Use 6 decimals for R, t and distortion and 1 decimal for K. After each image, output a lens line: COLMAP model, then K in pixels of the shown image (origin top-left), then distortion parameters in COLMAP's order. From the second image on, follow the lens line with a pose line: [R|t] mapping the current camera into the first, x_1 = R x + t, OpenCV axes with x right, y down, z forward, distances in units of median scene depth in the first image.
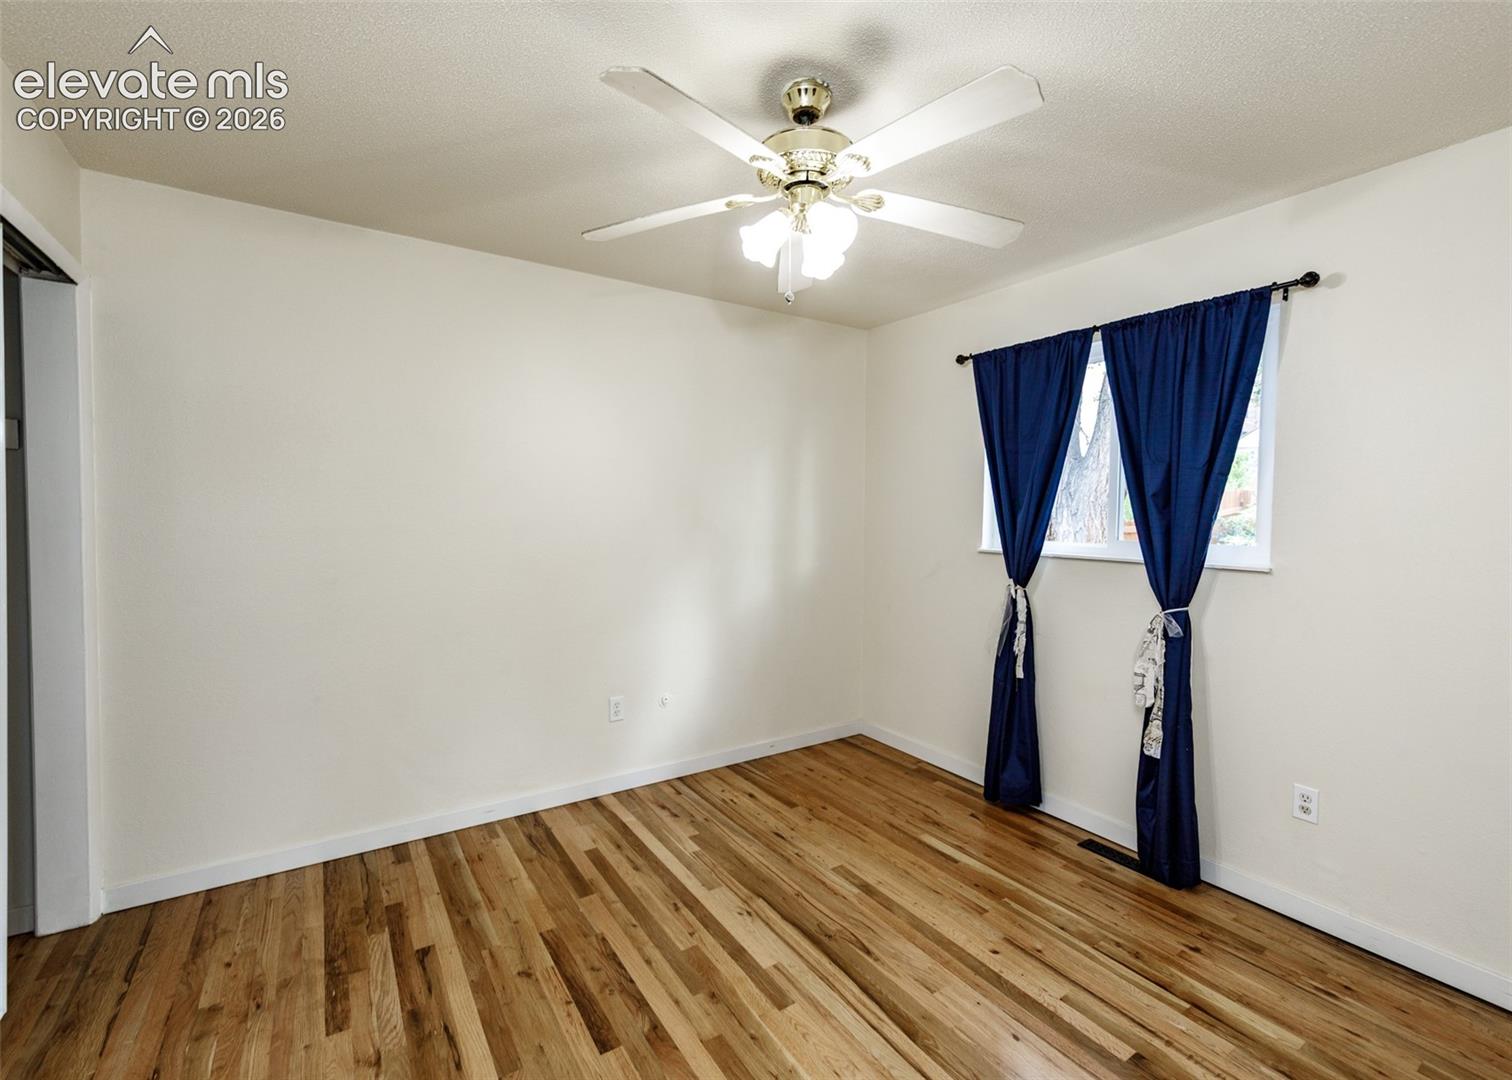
lens RADIAL K [[705.3, 0, 756.0], [0, 705.3, 540.0], [0, 0, 1]] dist [0.001526, 0.000402]
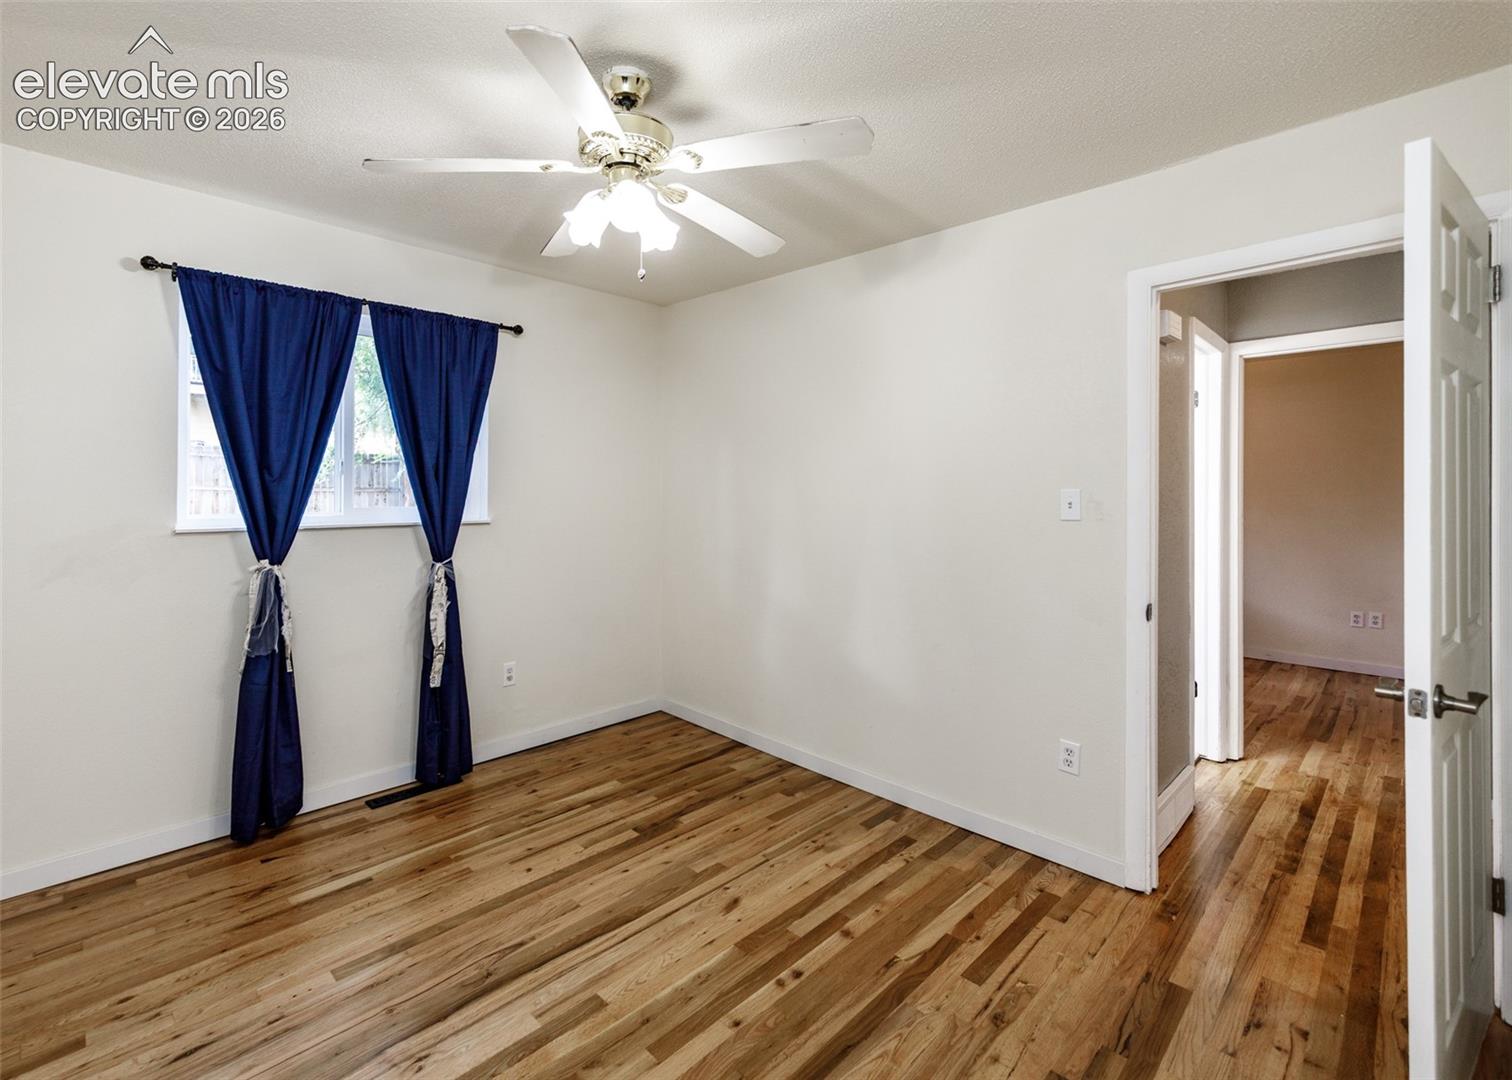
lens RADIAL K [[695.4, 0, 741.4], [0, 695.4, 495.4], [0, 0, 1]] dist [0.001461, 0.000188]
pose [[-0.256490, -0.023156, 0.966270, -0.692620], [0.031380, 0.998986, 0.032269, -0.035972], [-0.966037, 0.038598, -0.255503, 0.793281]]
